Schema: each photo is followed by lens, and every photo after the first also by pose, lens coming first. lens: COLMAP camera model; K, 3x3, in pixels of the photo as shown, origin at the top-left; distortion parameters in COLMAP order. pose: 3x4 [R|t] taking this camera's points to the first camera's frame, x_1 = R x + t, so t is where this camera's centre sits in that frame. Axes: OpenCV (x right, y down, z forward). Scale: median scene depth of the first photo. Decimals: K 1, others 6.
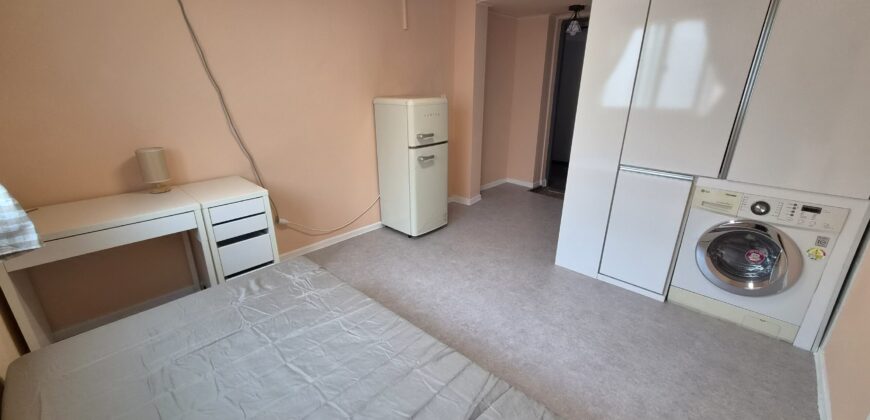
lens RADIAL K [[353.8, 0, 435.0], [0, 353.8, 210.0], [0, 0, 1]] dist [0.002275, 0.000458]
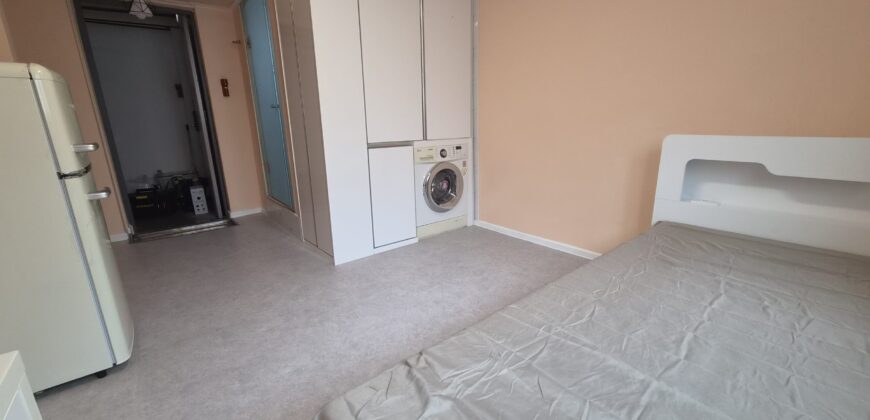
lens RADIAL K [[353.8, 0, 435.0], [0, 353.8, 210.0], [0, 0, 1]] dist [0.002275, 0.000458]
pose [[0.128176, -0.252372, 0.959103, -0.614271], [0.354688, 0.914783, 0.193309, -0.083064], [-0.926157, 0.315405, 0.206767, 0.690522]]
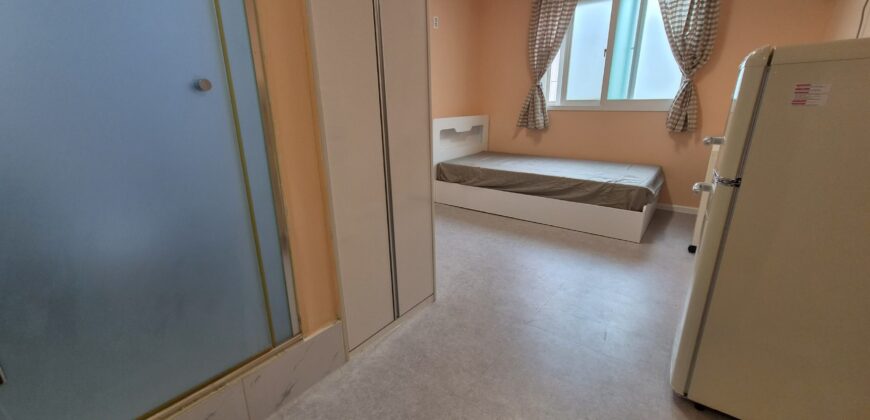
lens RADIAL K [[353.8, 0, 435.0], [0, 353.8, 210.0], [0, 0, 1]] dist [0.002275, 0.000458]
pose [[-0.995714, 0.037352, -0.084607, 0.518072], [-0.021485, 0.796363, 0.604438, -0.570427], [0.089955, 0.603665, -0.792147, 1.917659]]
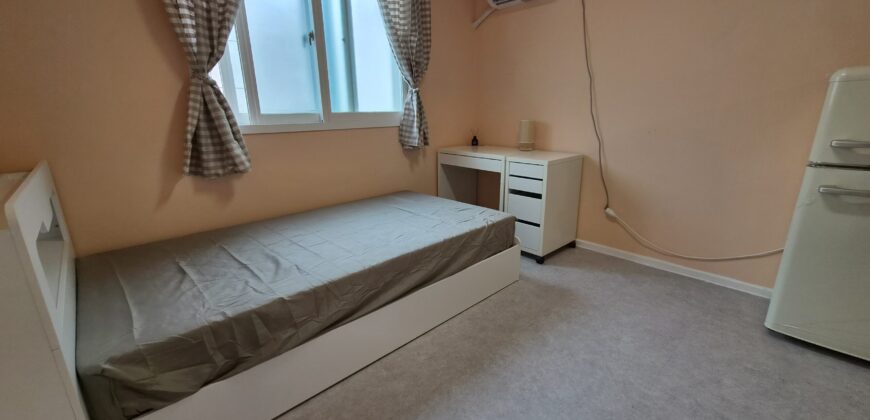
lens RADIAL K [[353.8, 0, 435.0], [0, 353.8, 210.0], [0, 0, 1]] dist [0.002275, 0.000458]
pose [[-0.067673, 0.271270, -0.960121, 0.677946], [-0.325703, 0.903598, 0.278258, -0.111488], [0.943047, 0.331545, 0.027204, 0.672095]]
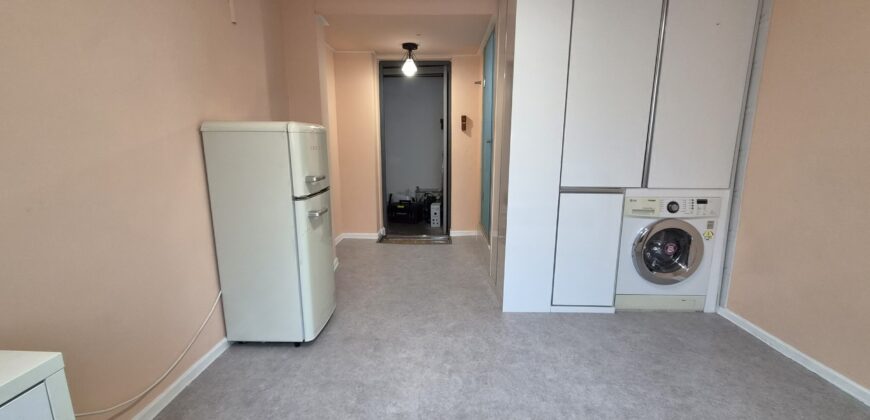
lens RADIAL K [[353.8, 0, 435.0], [0, 353.8, 210.0], [0, 0, 1]] dist [0.002275, 0.000458]
pose [[0.742294, -0.122069, 0.658861, -0.415245], [0.225716, 0.971353, -0.074334, -0.078137], [-0.630913, 0.203893, 0.748583, 0.539587]]
